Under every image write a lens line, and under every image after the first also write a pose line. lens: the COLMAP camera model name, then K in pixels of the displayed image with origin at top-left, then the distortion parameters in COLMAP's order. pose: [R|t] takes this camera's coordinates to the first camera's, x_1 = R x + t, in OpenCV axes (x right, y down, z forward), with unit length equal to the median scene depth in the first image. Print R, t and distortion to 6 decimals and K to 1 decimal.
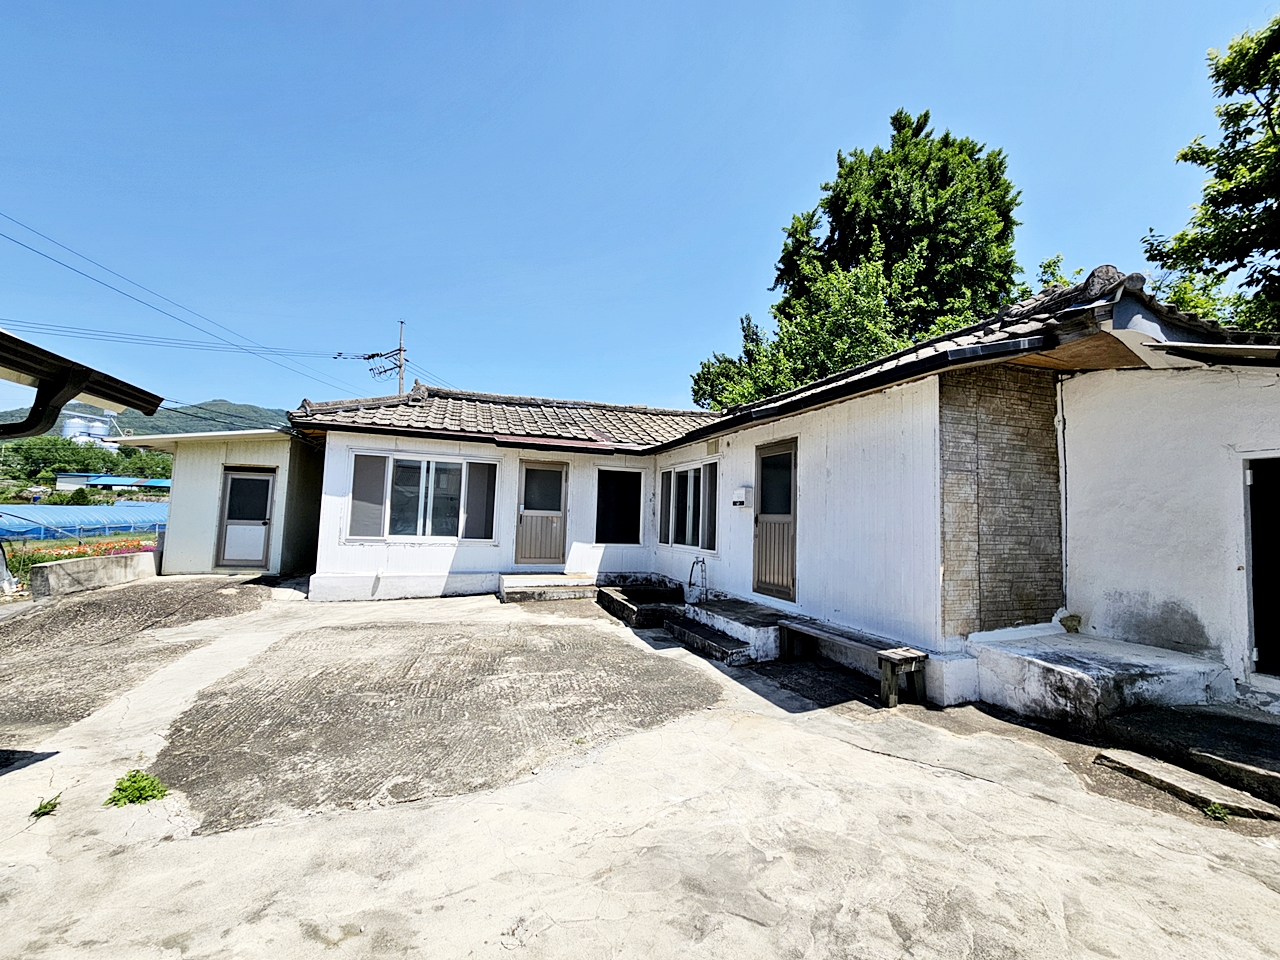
lens RADIAL K [[524.2, 0, 643.7], [0, 524.2, 482.3], [0, 0, 1]] dist [-0.002196, 0.001190]
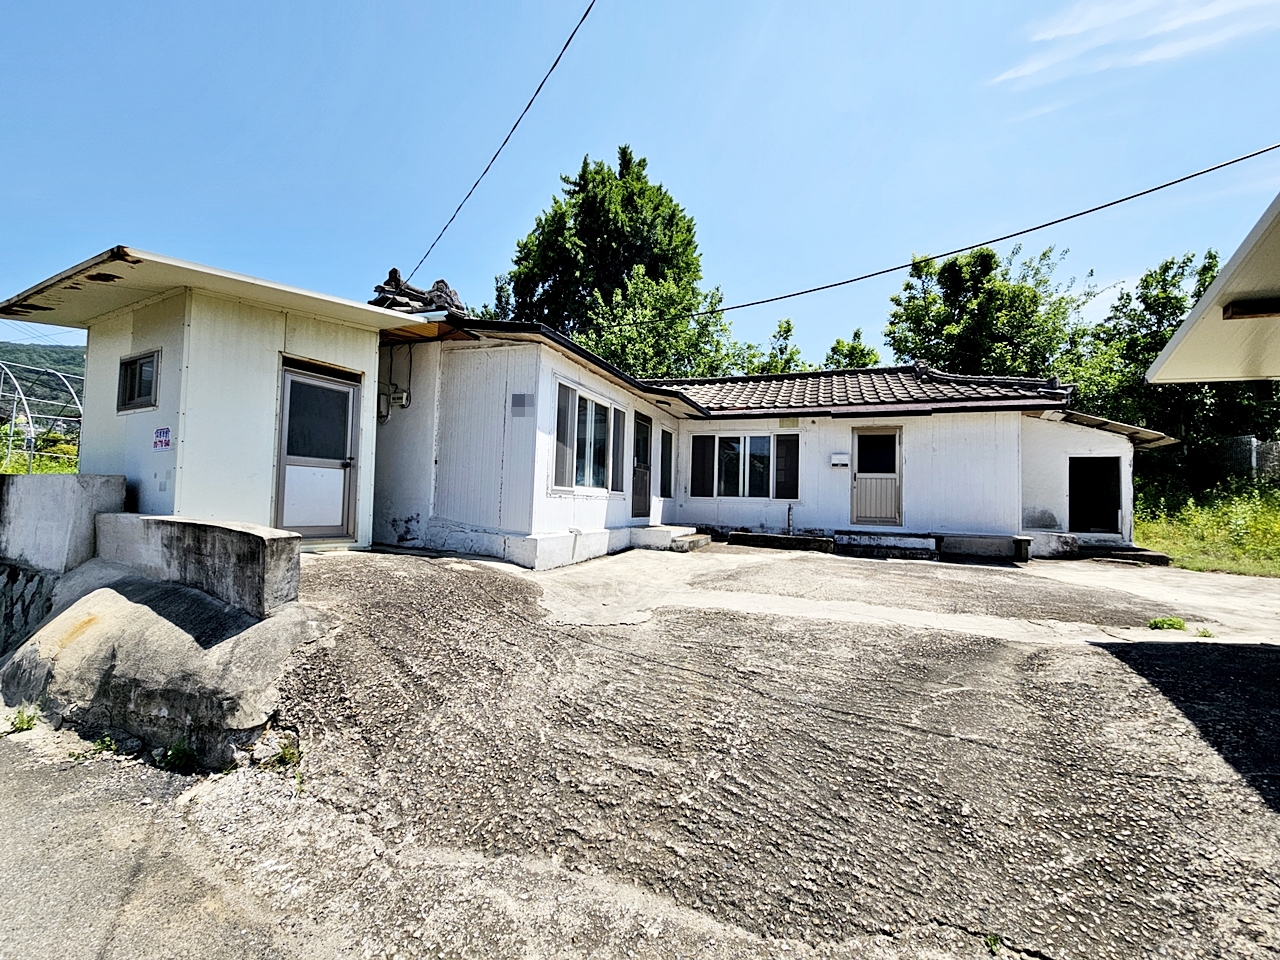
lens RADIAL K [[524.2, 0, 640.5], [0, 524.2, 479.9], [0, 0, 1]] dist [-0.002196, 0.001190]
pose [[0.650171, 0.021835, 0.759474, -2.031823], [-0.062955, 0.997698, 0.025211, 0.125270], [-0.757176, -0.064204, 0.650048, 0.751121]]
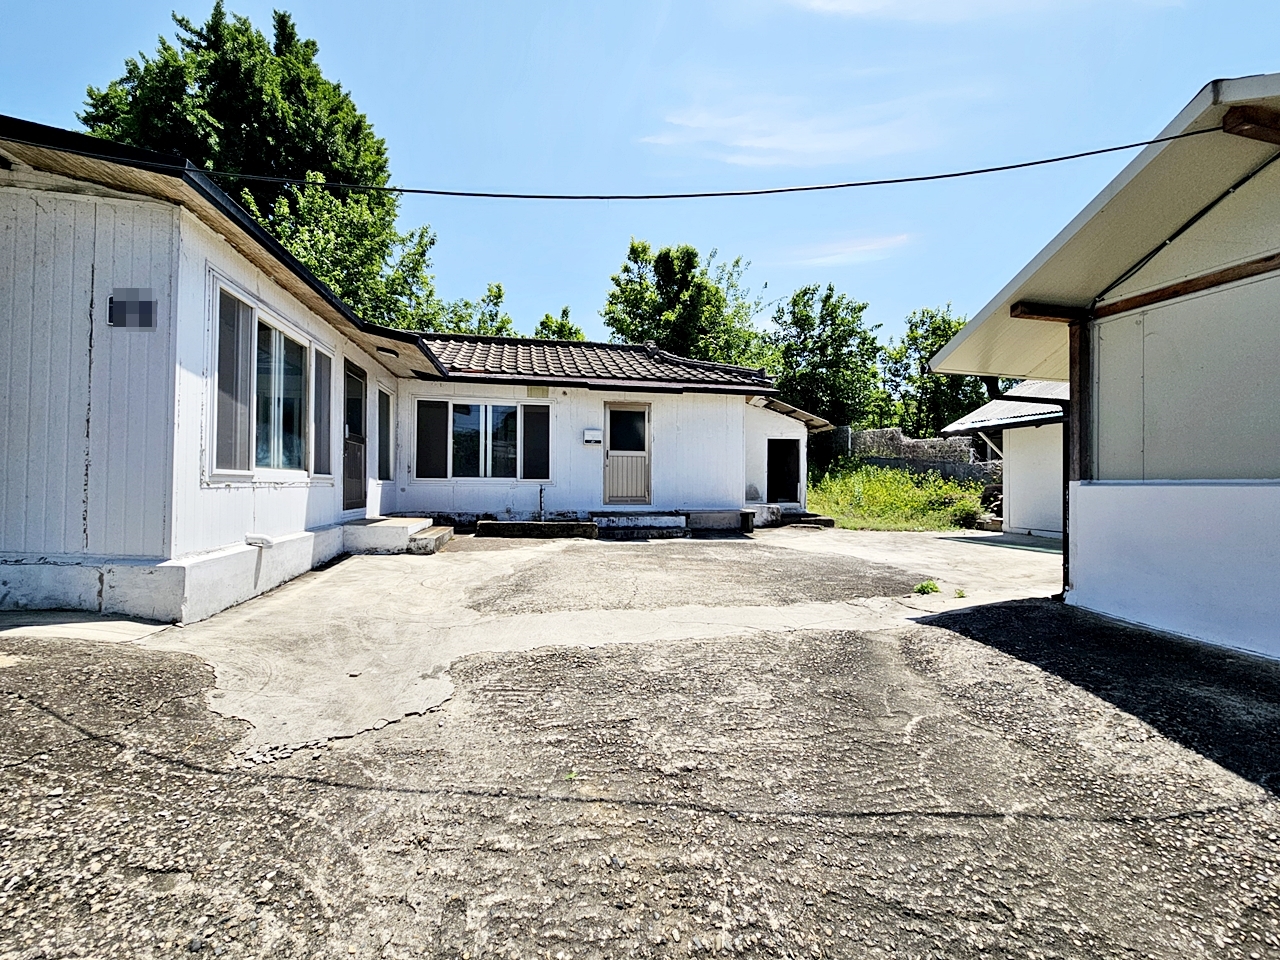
lens RADIAL K [[524.2, 0, 639.7], [0, 524.2, 477.4], [0, 0, 1]] dist [-0.002196, 0.001190]
pose [[0.133444, -0.017518, 0.990901, -1.813678], [-0.071601, 0.997061, 0.027269, 0.136879], [-0.988466, -0.074589, 0.131798, 1.107637]]
